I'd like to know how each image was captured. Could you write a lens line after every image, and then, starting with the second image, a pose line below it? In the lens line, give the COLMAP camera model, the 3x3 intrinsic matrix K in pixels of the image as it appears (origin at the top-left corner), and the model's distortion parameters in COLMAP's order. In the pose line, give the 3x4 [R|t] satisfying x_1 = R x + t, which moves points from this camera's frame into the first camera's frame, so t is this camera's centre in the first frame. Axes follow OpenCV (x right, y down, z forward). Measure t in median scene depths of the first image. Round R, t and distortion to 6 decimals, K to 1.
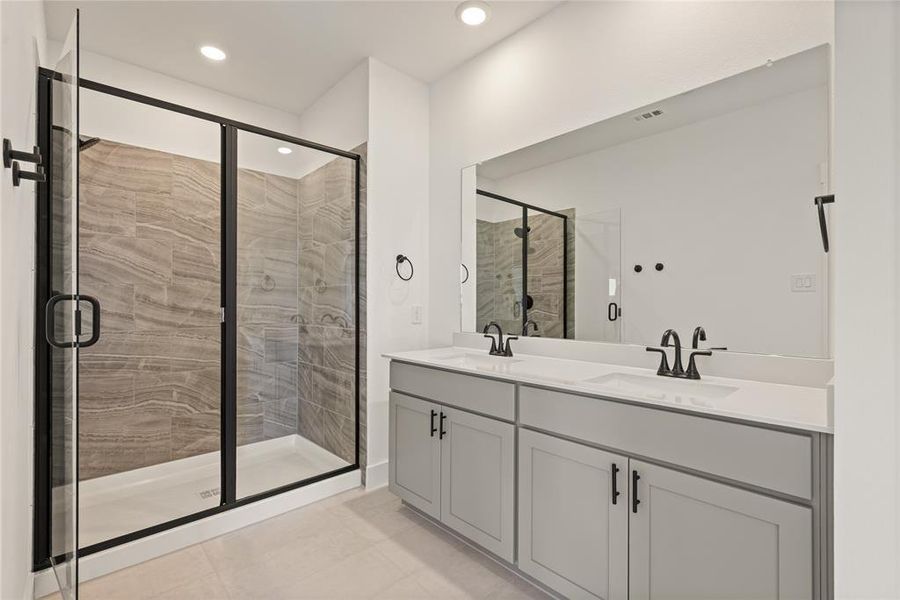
lens RADIAL K [[415.3, 0, 457.8], [0, 415.3, 301.4], [0, 0, 1]] dist [0.001480, -0.000185]
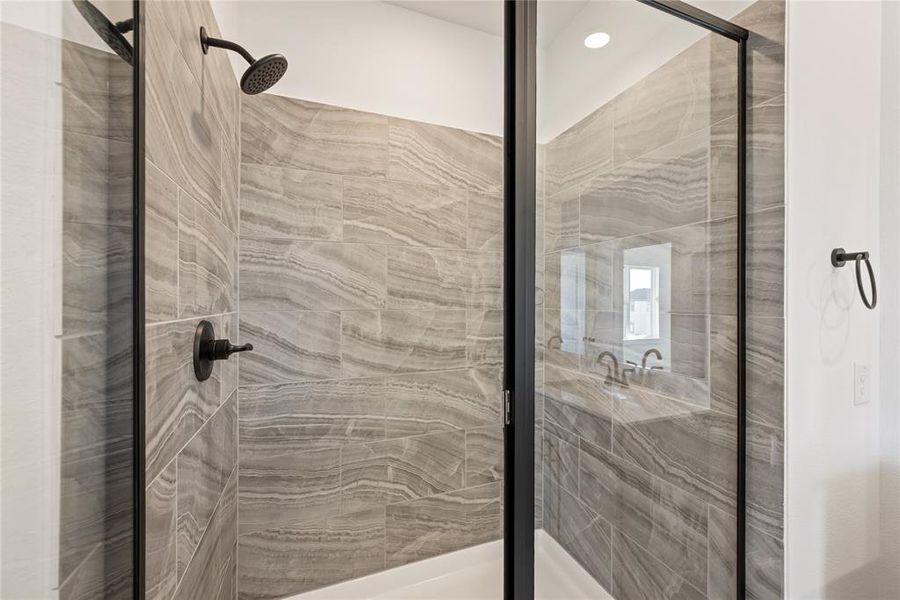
lens RADIAL K [[355.8, 0, 446.8], [0, 355.8, 299.1], [0, 0, 1]] dist [-0.000601, -0.000505]
pose [[0.924323, 0.003942, -0.381592, -0.387670], [-0.001989, 0.999983, 0.005511, -0.062653], [0.381607, -0.004335, 0.924315, 0.516570]]
